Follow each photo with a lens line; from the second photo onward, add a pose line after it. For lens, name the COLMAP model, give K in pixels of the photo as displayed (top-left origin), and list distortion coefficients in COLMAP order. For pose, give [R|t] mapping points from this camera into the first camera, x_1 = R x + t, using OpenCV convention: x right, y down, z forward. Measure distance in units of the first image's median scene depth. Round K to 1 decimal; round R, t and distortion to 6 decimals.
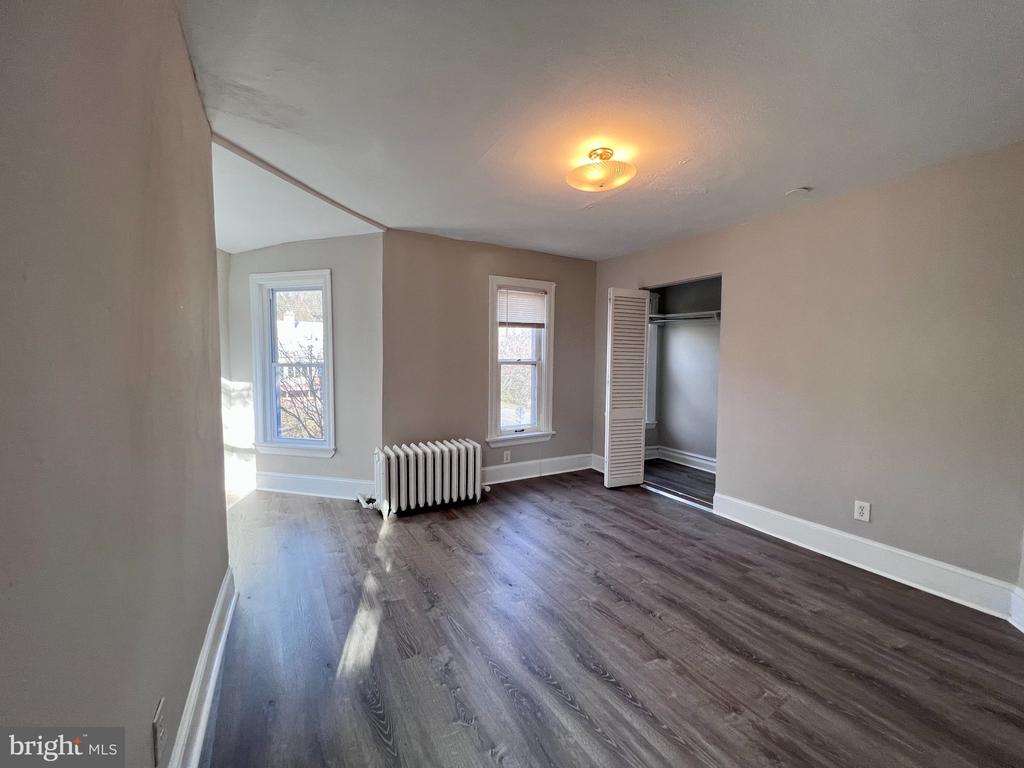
lens RADIAL K [[408.5, 0, 511.4], [0, 408.5, 383.2], [0, 0, 1]] dist [0.001123, -0.000133]
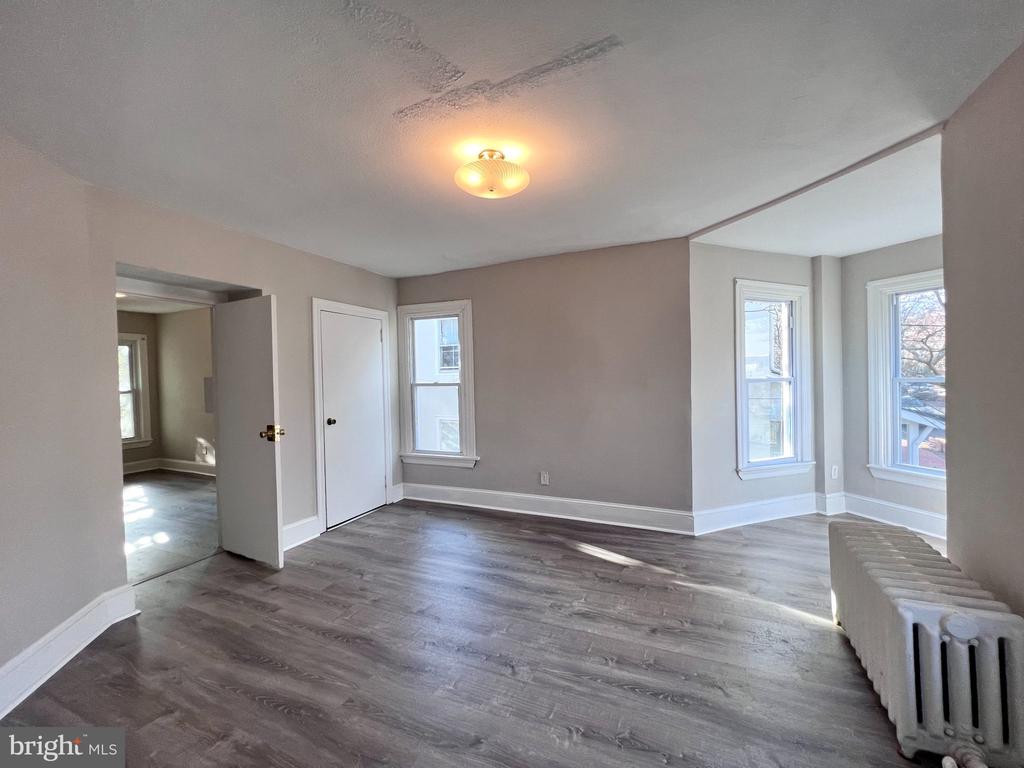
lens RADIAL K [[408.5, 0, 511.9], [0, 408.5, 384.5], [0, 0, 1]] dist [0.001123, -0.000133]
pose [[-0.812613, 0.019051, -0.582492, 0.594139], [-0.023160, 0.997621, 0.064937, -0.090936], [0.582343, 0.066259, -0.810239, 1.476753]]
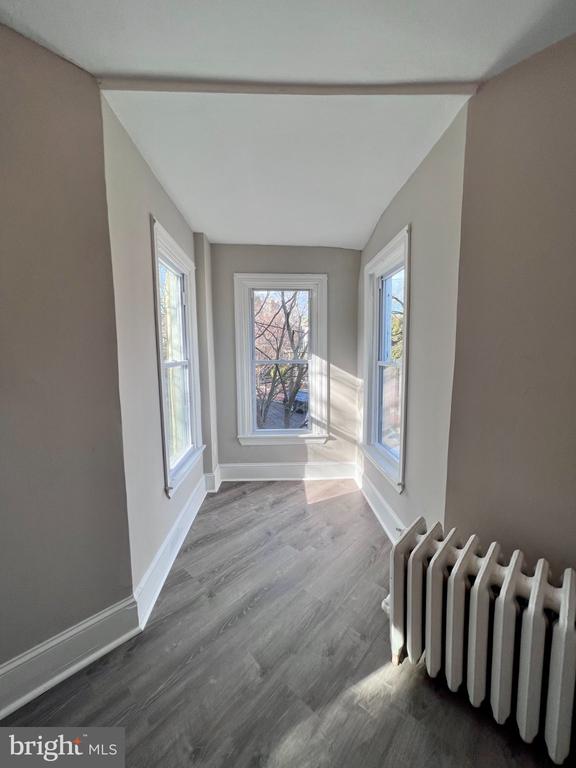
lens RADIAL K [[306.3, 0, 289.0], [0, 306.3, 382.7], [0, 0, 1]] dist [0.001123, -0.000133]
pose [[0.304535, 0.084505, -0.948745, -0.000621], [-0.048022, 0.996152, 0.073313, -0.062256], [0.951290, 0.023234, 0.307421, 0.905459]]
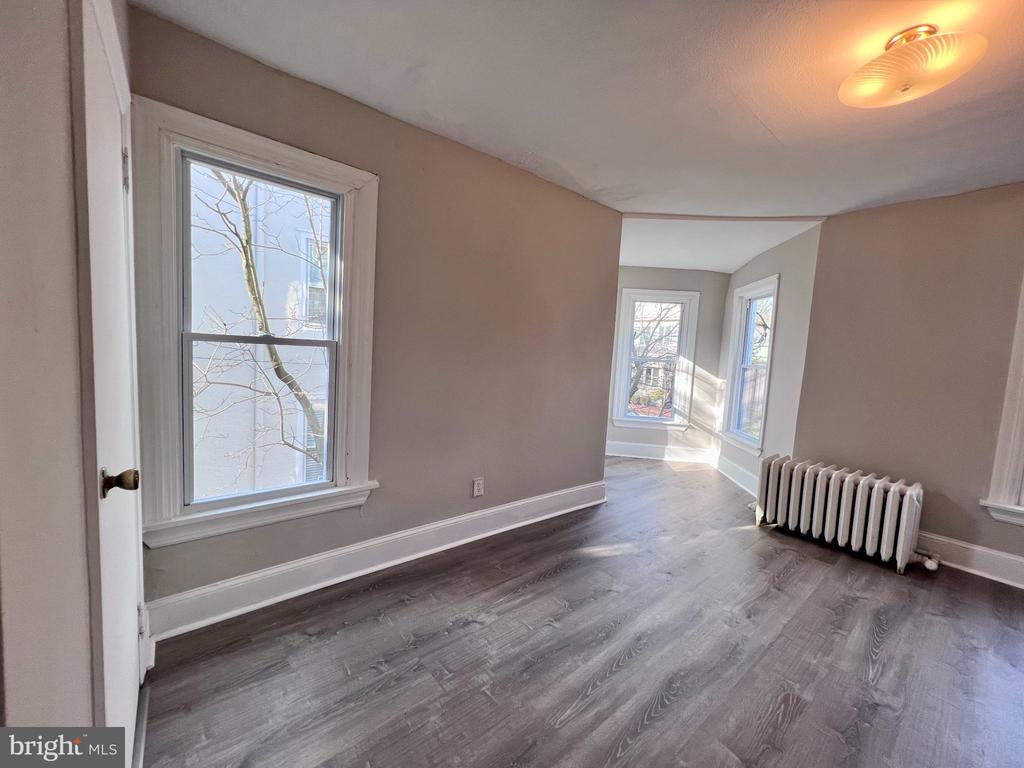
lens RADIAL K [[408.5, 0, 510.3], [0, 408.5, 382.4], [0, 0, 1]] dist [0.001123, -0.000133]
pose [[0.159226, 0.081033, -0.983911, 0.651129], [-0.114421, 0.991424, 0.063135, 0.003072], [0.980589, 0.102527, 0.167133, 0.274078]]
